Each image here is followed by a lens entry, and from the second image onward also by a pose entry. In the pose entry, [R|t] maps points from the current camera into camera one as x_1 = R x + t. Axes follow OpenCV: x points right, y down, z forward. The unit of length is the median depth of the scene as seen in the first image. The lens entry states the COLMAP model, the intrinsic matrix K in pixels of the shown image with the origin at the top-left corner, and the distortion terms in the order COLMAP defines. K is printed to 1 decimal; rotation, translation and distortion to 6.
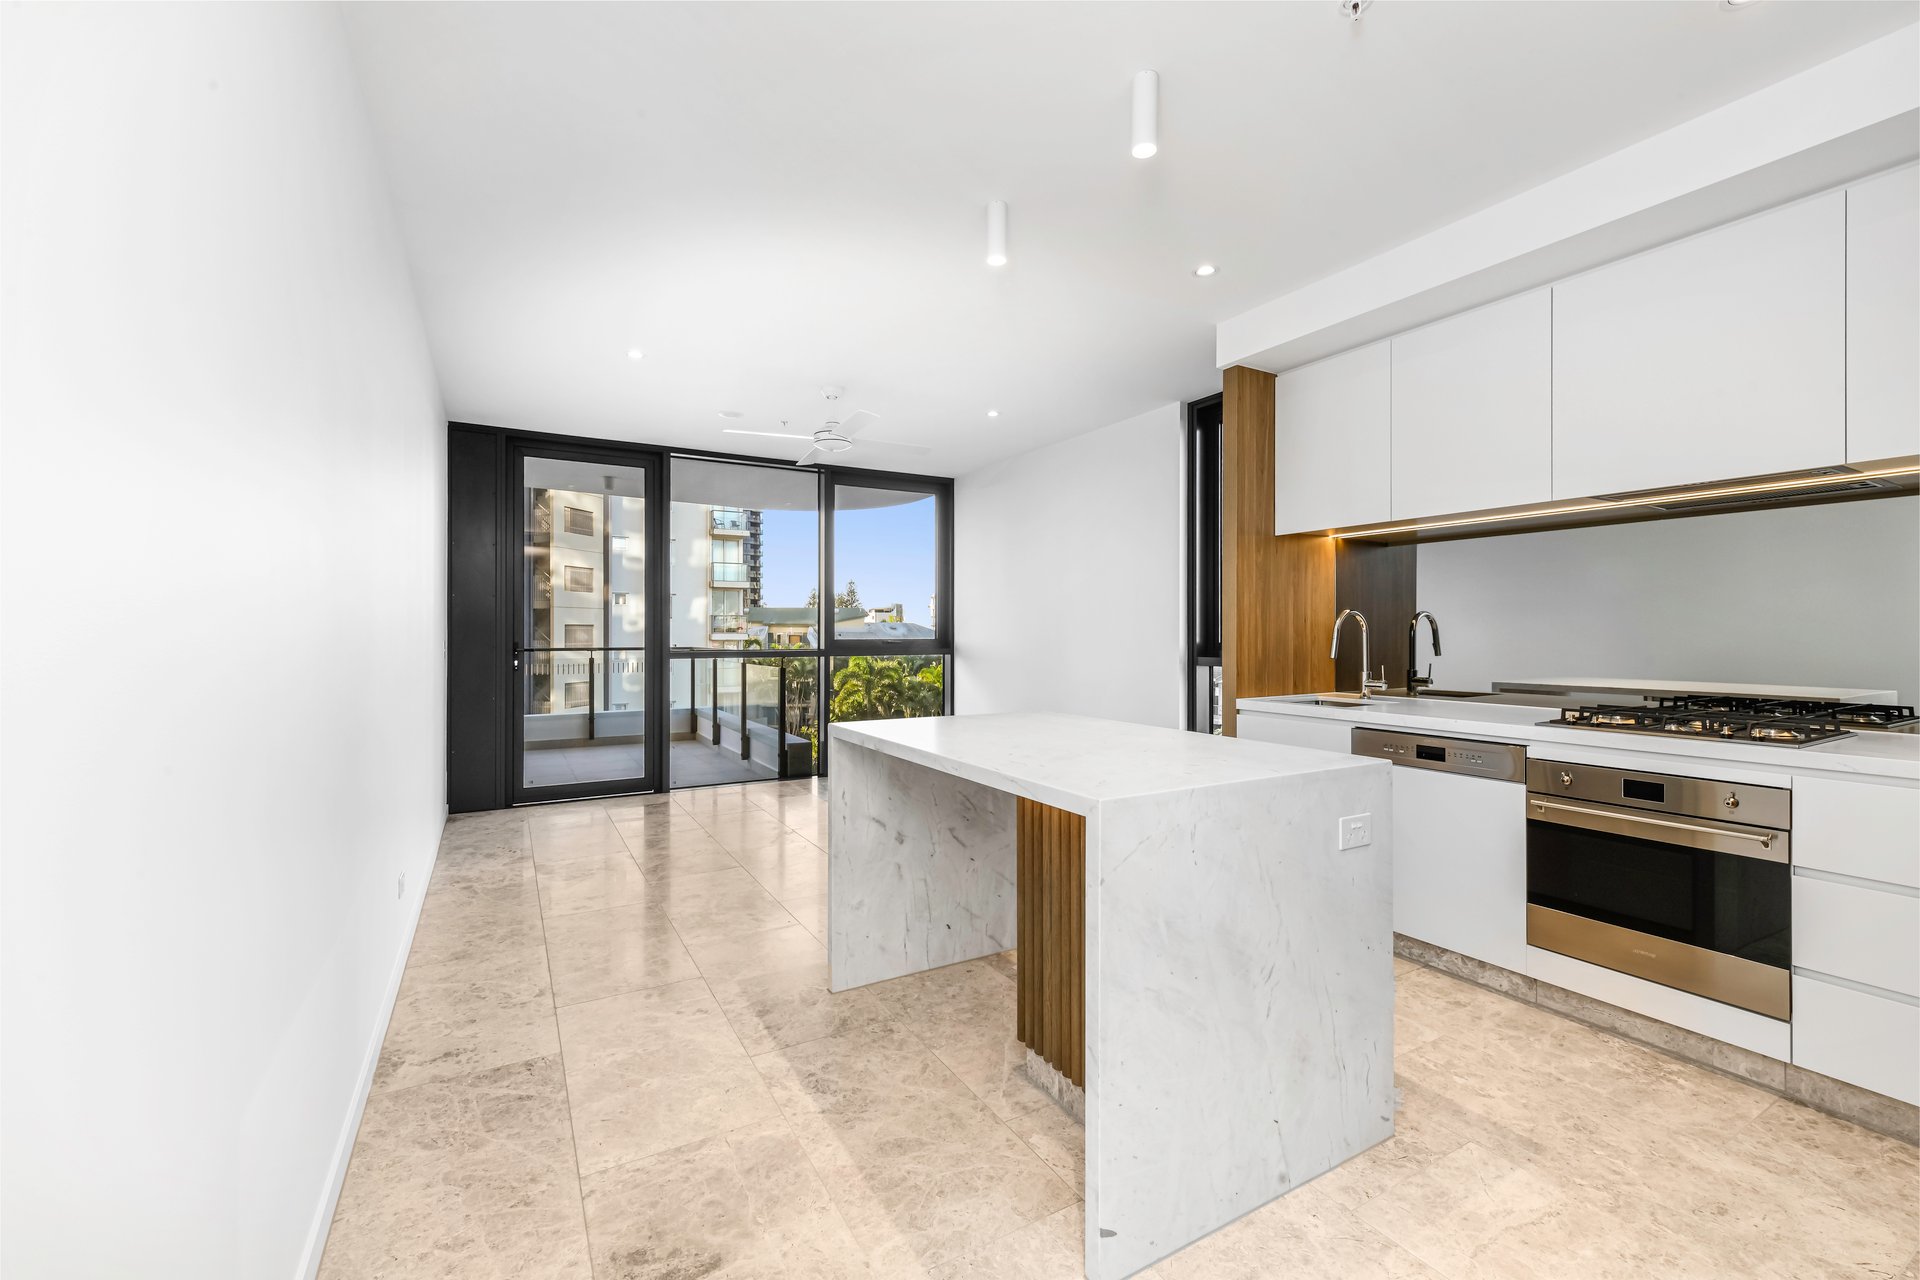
lens RADIAL K [[783.0, 0, 960.0], [0, 783.0, 640.0], [0, 0, 1]] dist [0.003606, 0.000066]
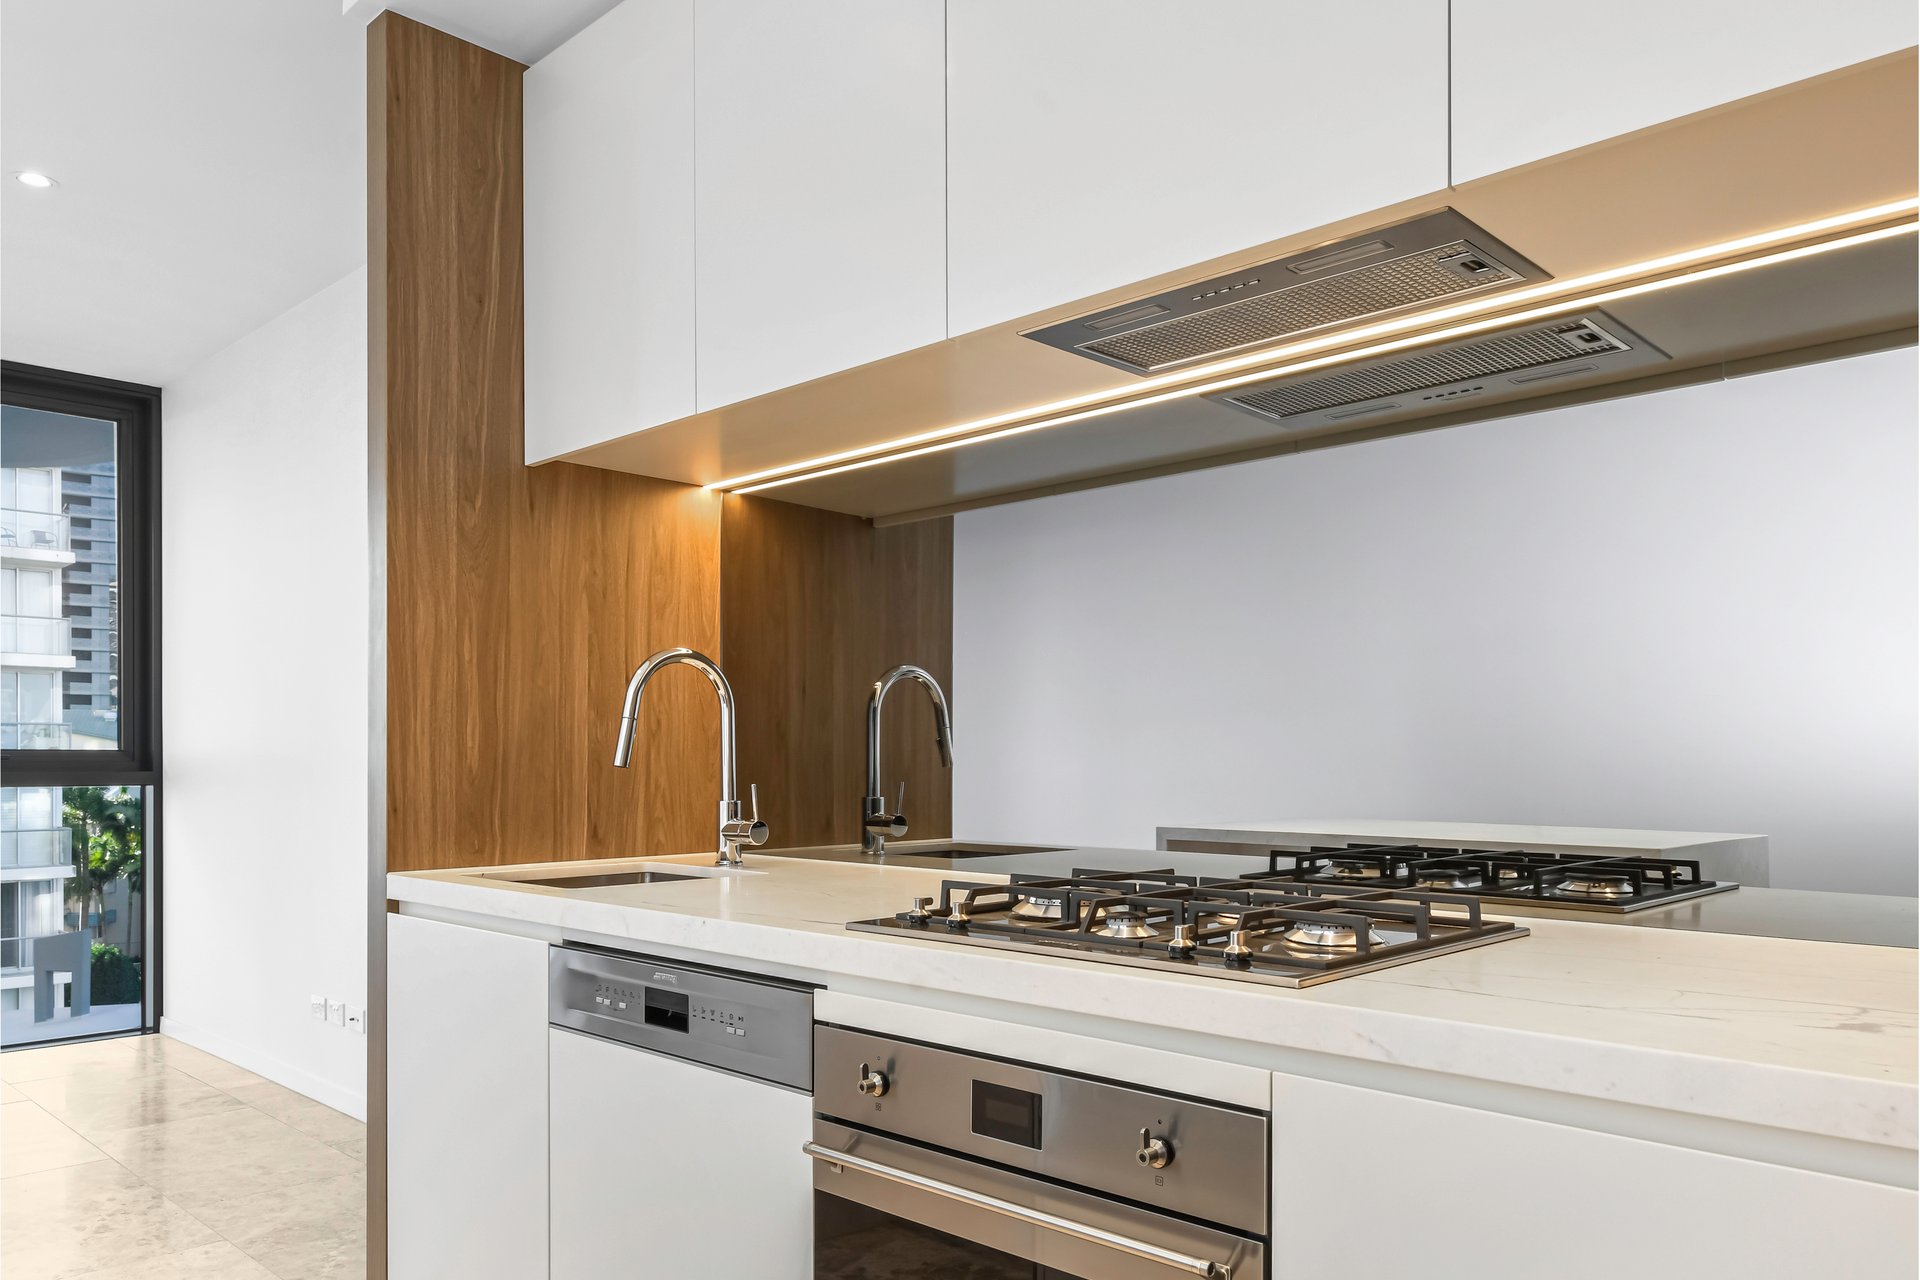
lens RADIAL K [[1355.1, 0, 953.7], [0, 1355.1, 784.6], [0, 0, 1]] dist [0.005018, 0.000744]
pose [[0.962088, -0.002030, 0.272731, 0.438436], [0.000218, 0.999978, 0.006674, 0.027024], [-0.272738, -0.006361, 0.962067, 0.276430]]
